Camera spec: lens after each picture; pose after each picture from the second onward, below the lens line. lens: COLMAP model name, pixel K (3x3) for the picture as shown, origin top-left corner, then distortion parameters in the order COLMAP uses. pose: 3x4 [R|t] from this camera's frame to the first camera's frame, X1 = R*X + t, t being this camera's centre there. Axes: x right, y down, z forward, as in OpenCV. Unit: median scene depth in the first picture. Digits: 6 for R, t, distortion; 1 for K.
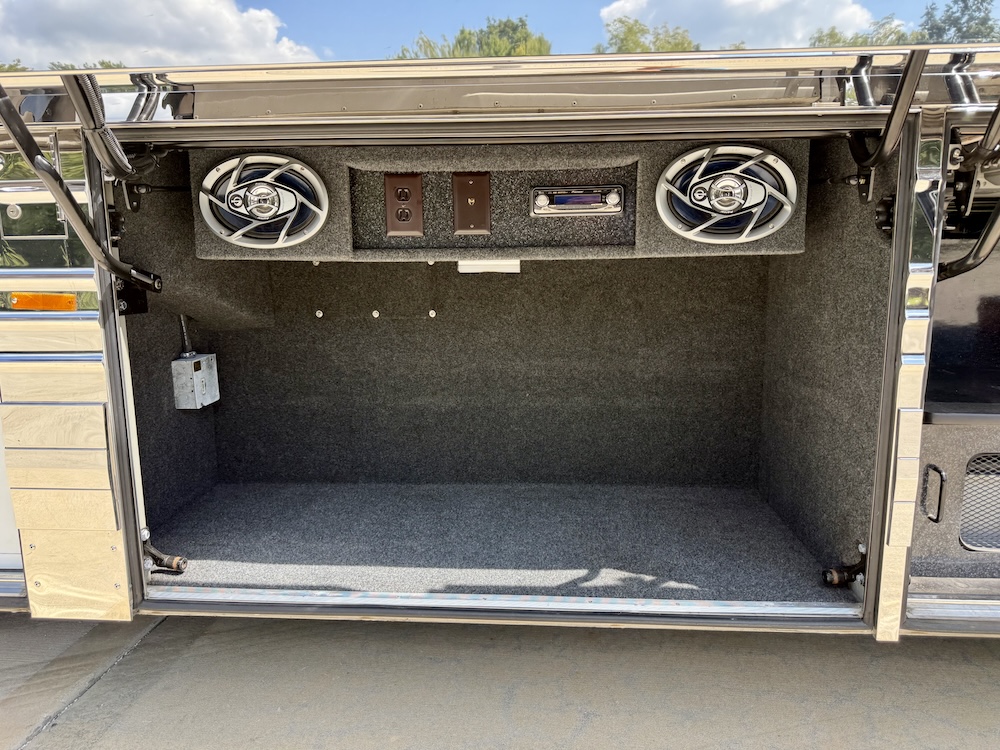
lens RADIAL K [[729.8, 0, 495.2], [0, 729.8, 381.7], [0, 0, 1]] dist [0.041857, -0.031333]
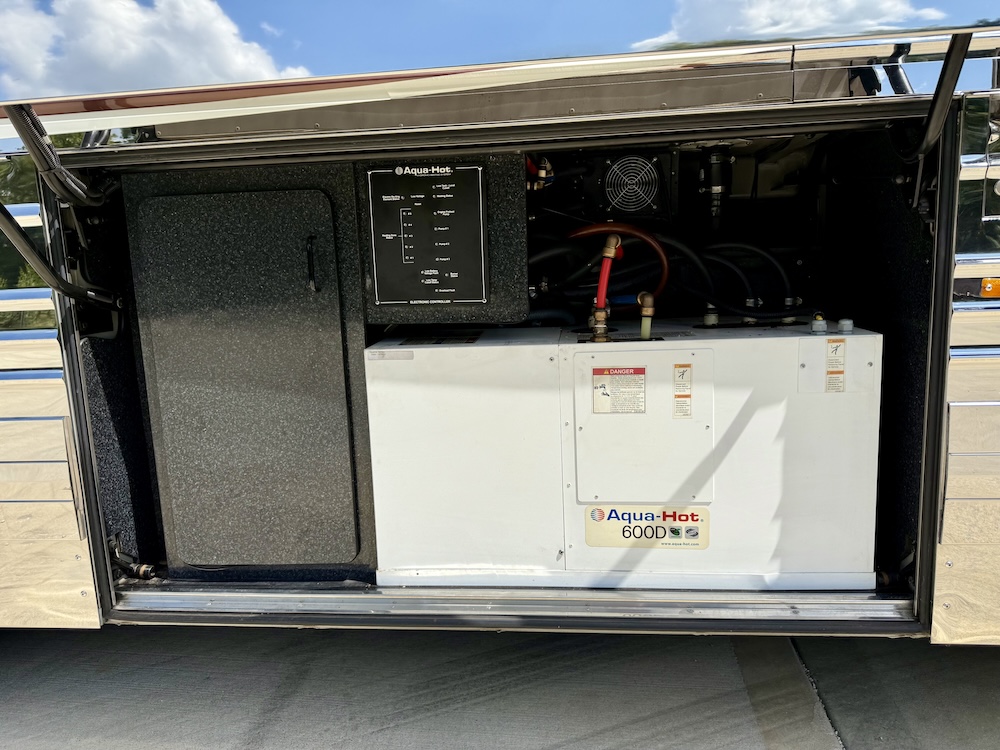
lens RADIAL K [[729.8, 0, 507.6], [0, 729.8, 370.9], [0, 0, 1]] dist [0.041857, -0.031333]
pose [[0.997897, -0.026317, -0.059229, 0.161703], [0.025112, 0.999464, -0.021011, -0.000347], [0.059750, 0.019480, 0.998023, -0.010411]]
